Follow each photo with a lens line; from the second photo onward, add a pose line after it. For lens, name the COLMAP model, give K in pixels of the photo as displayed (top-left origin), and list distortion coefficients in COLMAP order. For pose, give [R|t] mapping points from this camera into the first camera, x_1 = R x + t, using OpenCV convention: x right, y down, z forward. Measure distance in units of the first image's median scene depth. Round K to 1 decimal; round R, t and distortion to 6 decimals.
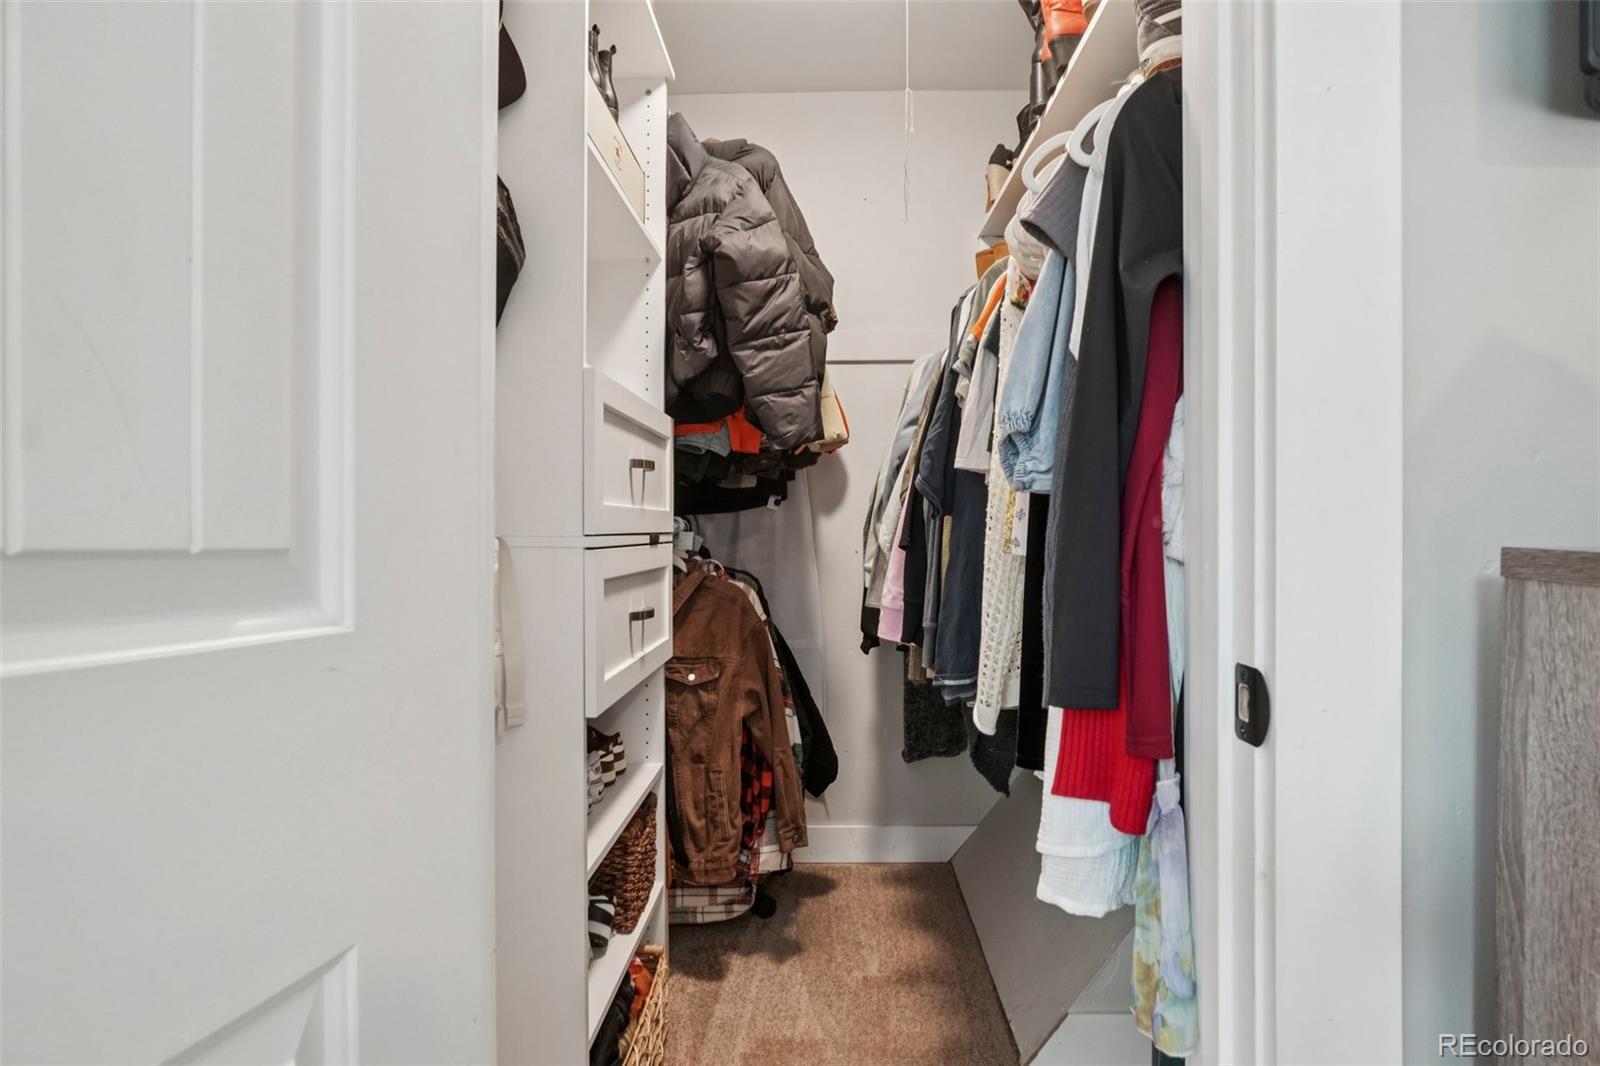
lens RADIAL K [[872.5, 0, 800.0], [0, 872.5, 533.0], [0, 0, 1]] dist [0.001533, 0.000744]
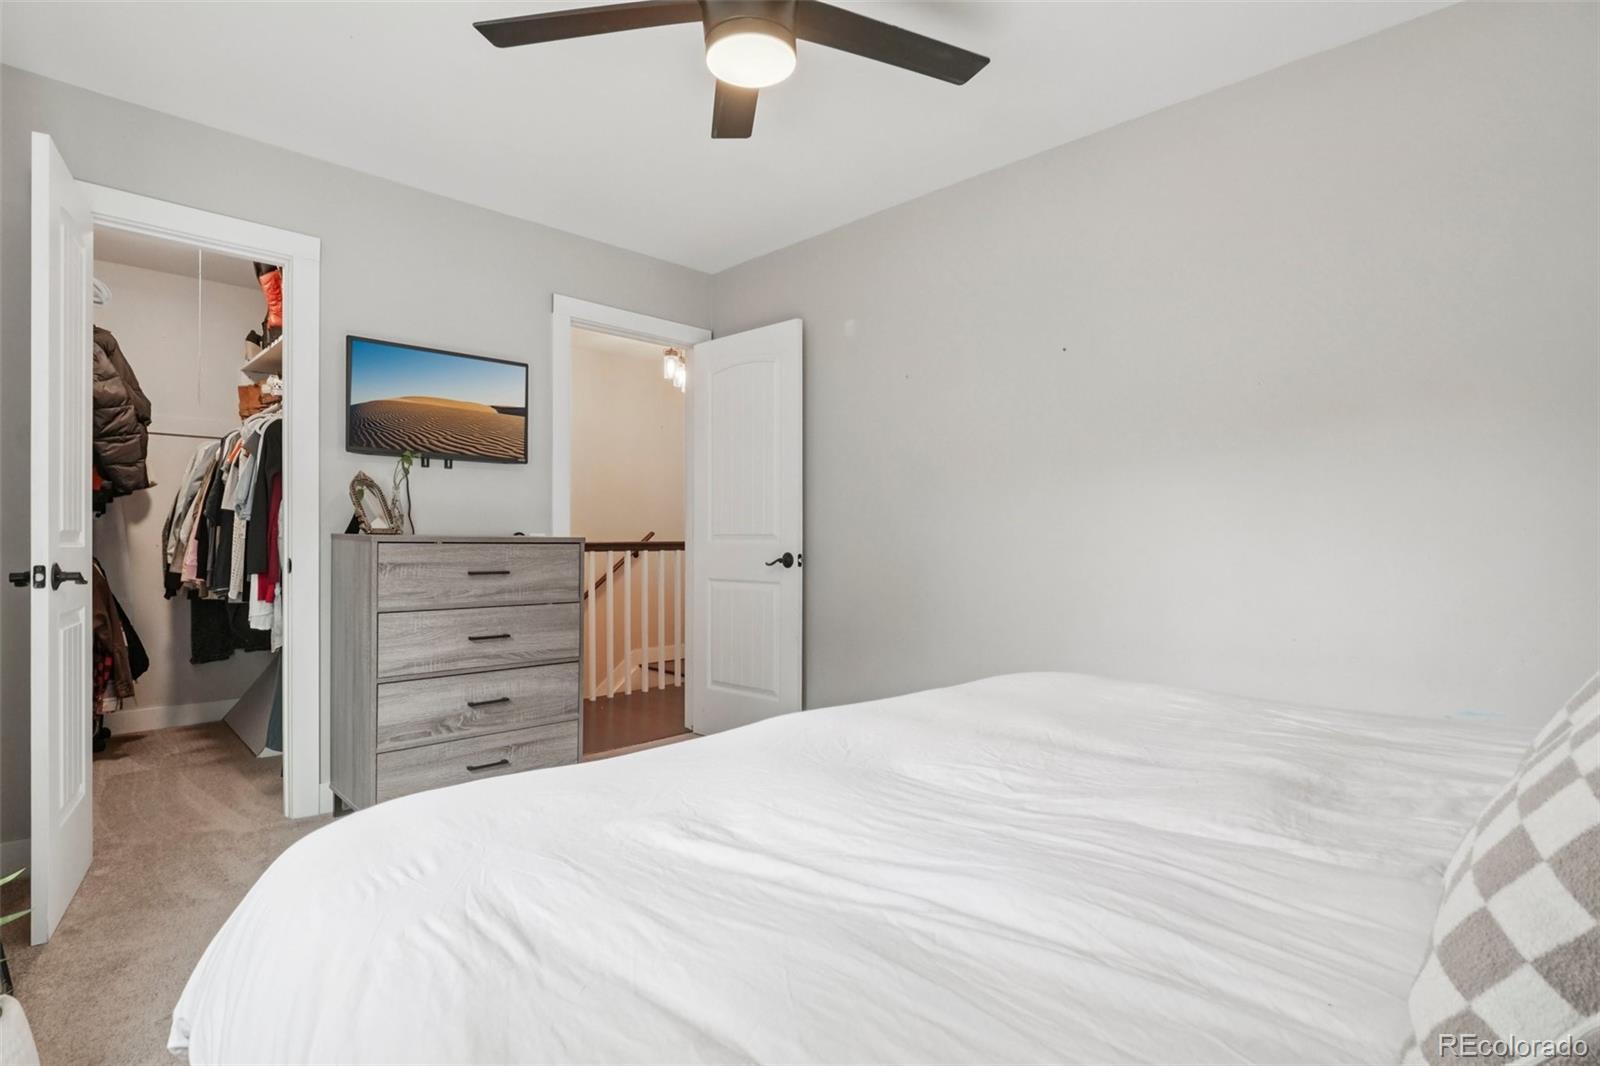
lens RADIAL K [[887.4, 0, 793.8], [0, 887.4, 548.7], [0, 0, 1]] dist [-0.000597, -0.000525]
pose [[0.742247, -0.000428, 0.670126, -0.246376], [-0.003546, 0.999983, 0.004567, 0.022126], [-0.670117, -0.005766, 0.742233, -1.579290]]
